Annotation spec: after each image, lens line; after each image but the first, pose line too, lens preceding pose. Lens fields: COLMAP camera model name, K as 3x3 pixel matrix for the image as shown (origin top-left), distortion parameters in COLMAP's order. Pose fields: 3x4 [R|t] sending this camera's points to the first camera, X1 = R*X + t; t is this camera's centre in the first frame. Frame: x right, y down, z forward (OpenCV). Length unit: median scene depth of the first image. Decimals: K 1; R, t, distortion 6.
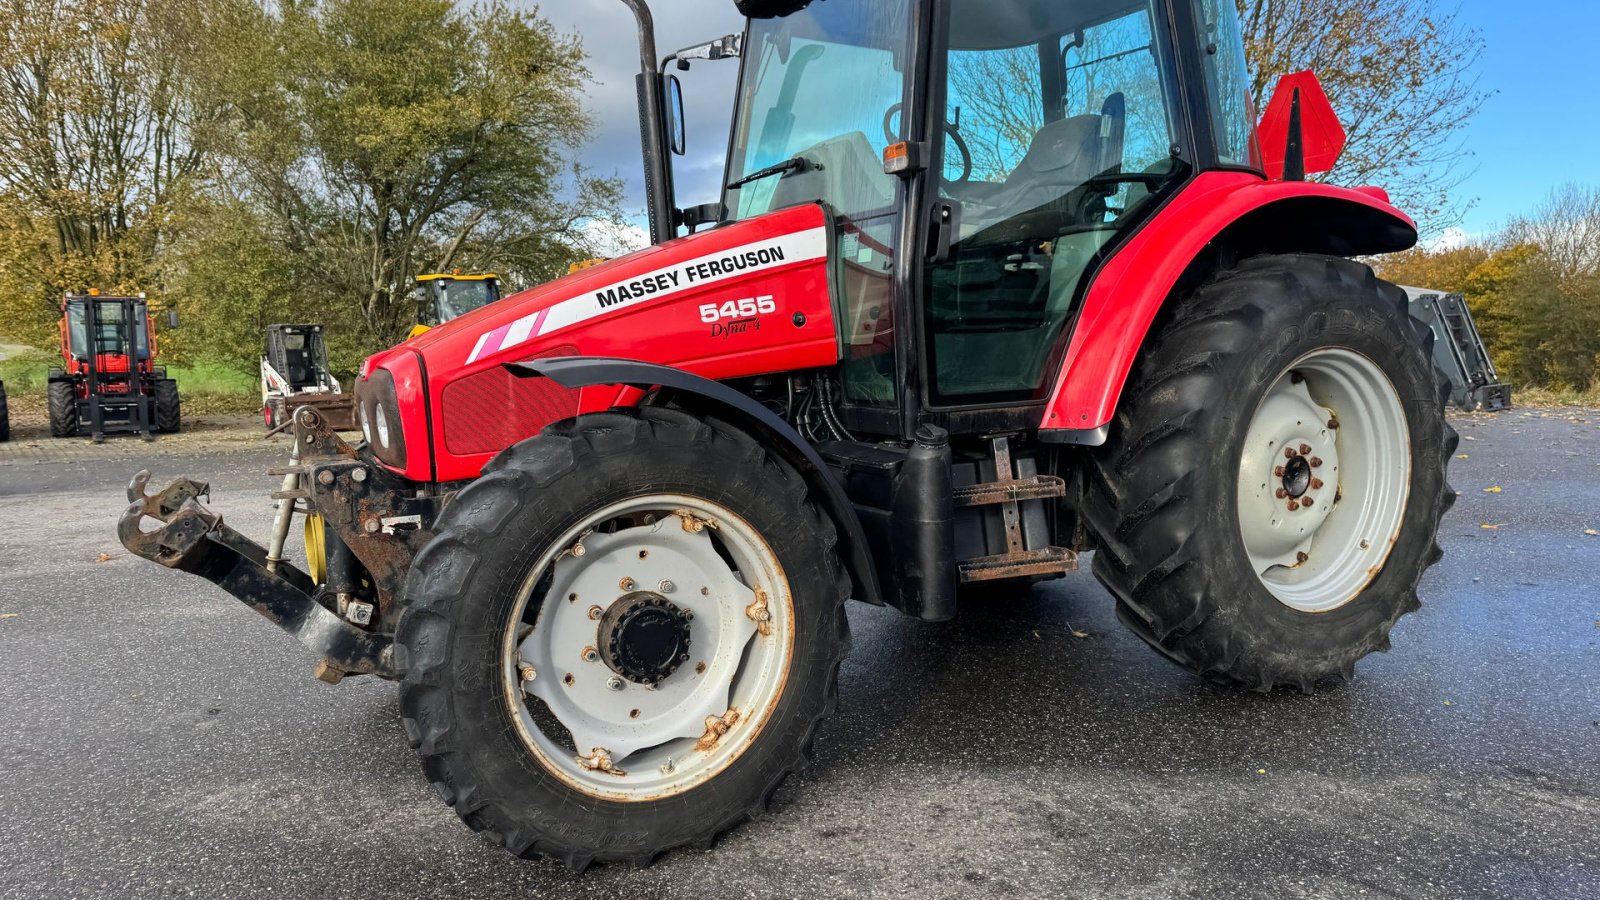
lens RADIAL K [[1108.6, 0, 791.8], [0, 1108.6, 446.3], [0, 0, 1]] dist [0.134962, -0.231948]
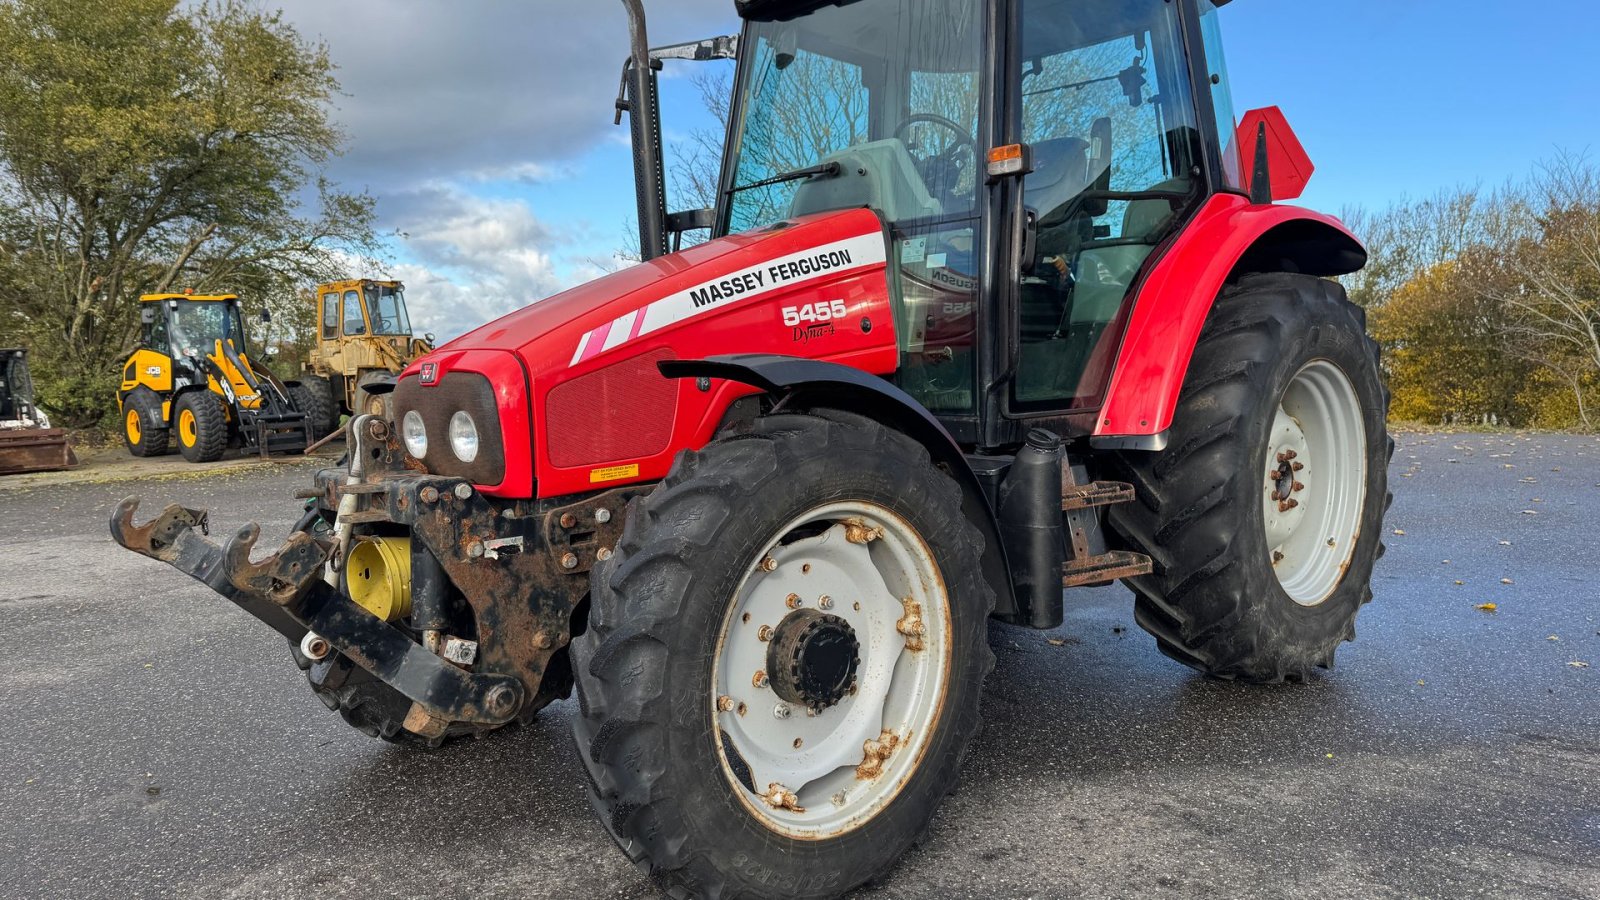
lens RADIAL K [[1104.5, 0, 798.2], [0, 1104.5, 440.1], [0, 0, 1]] dist [0.131716, -0.204689]
pose [[0.969771, -0.011474, 0.243746, -0.292891], [0.020160, 0.999246, -0.033175, 0.016875], [-0.243182, 0.037086, 0.969271, 0.085299]]
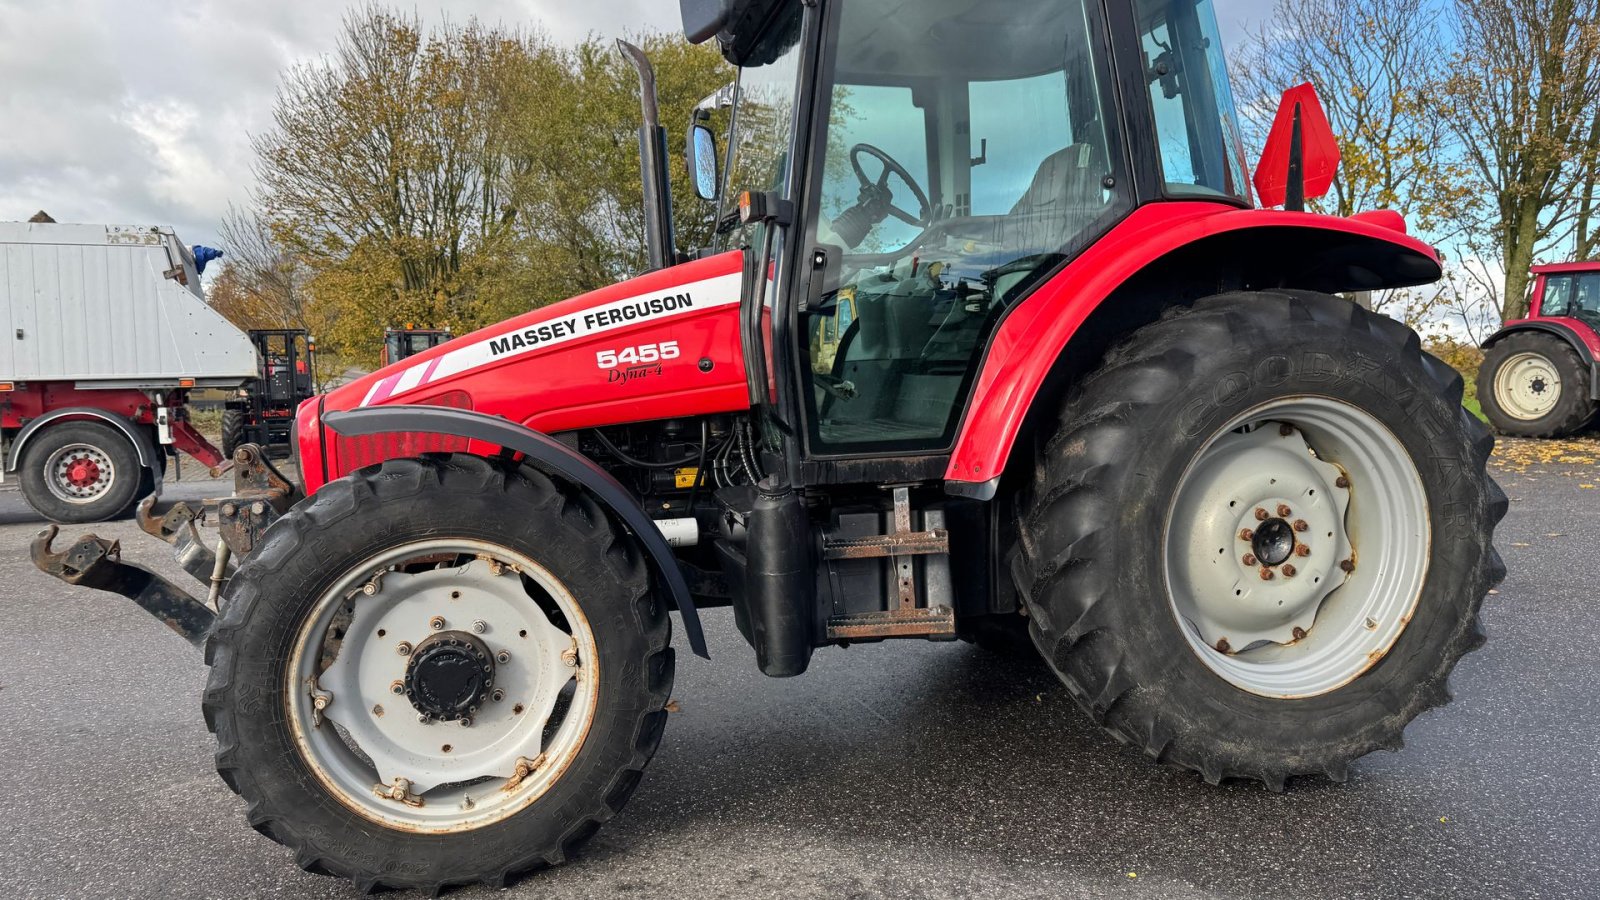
lens RADIAL K [[1104.5, 0, 798.2], [0, 1104.5, 440.1], [0, 0, 1]] dist [0.131716, -0.204689]
pose [[0.963377, 0.018491, -0.267512, 0.363880], [-0.025702, 0.999394, -0.023477, -0.025094], [0.266915, 0.029492, 0.963269, 0.059659]]
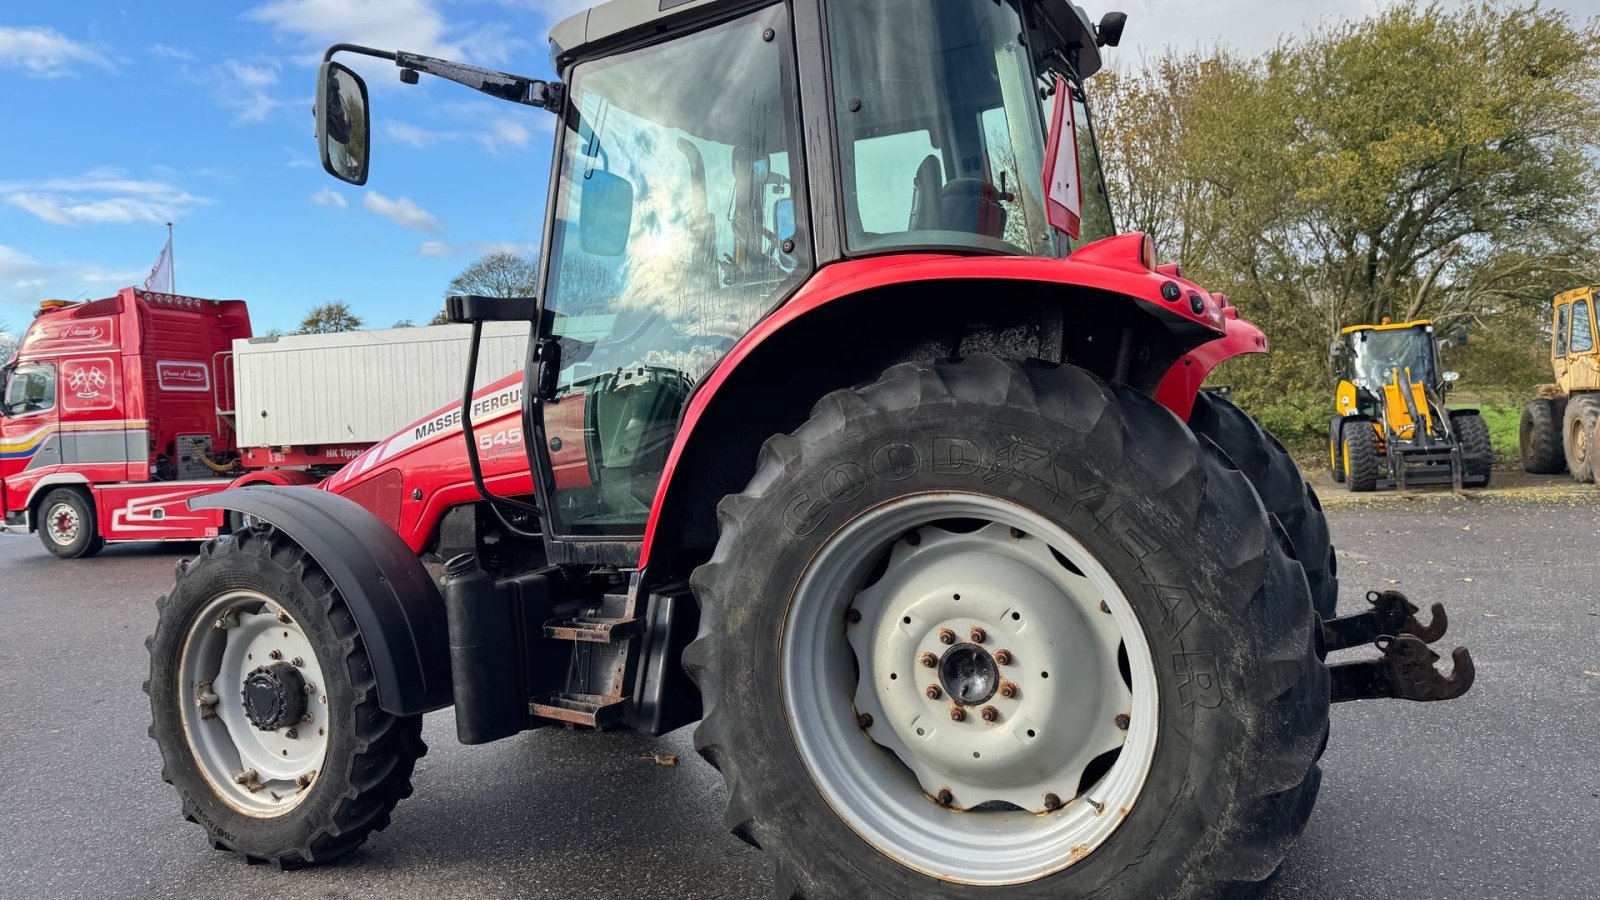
lens RADIAL K [[1104.5, 0, 798.2], [0, 1104.5, 440.1], [0, 0, 1]] dist [0.131716, -0.204689]
pose [[0.571183, 0.009911, -0.820763, 1.068315], [-0.046808, 0.998693, -0.020515, -0.110206], [0.819487, 0.050136, 0.570900, 0.581045]]
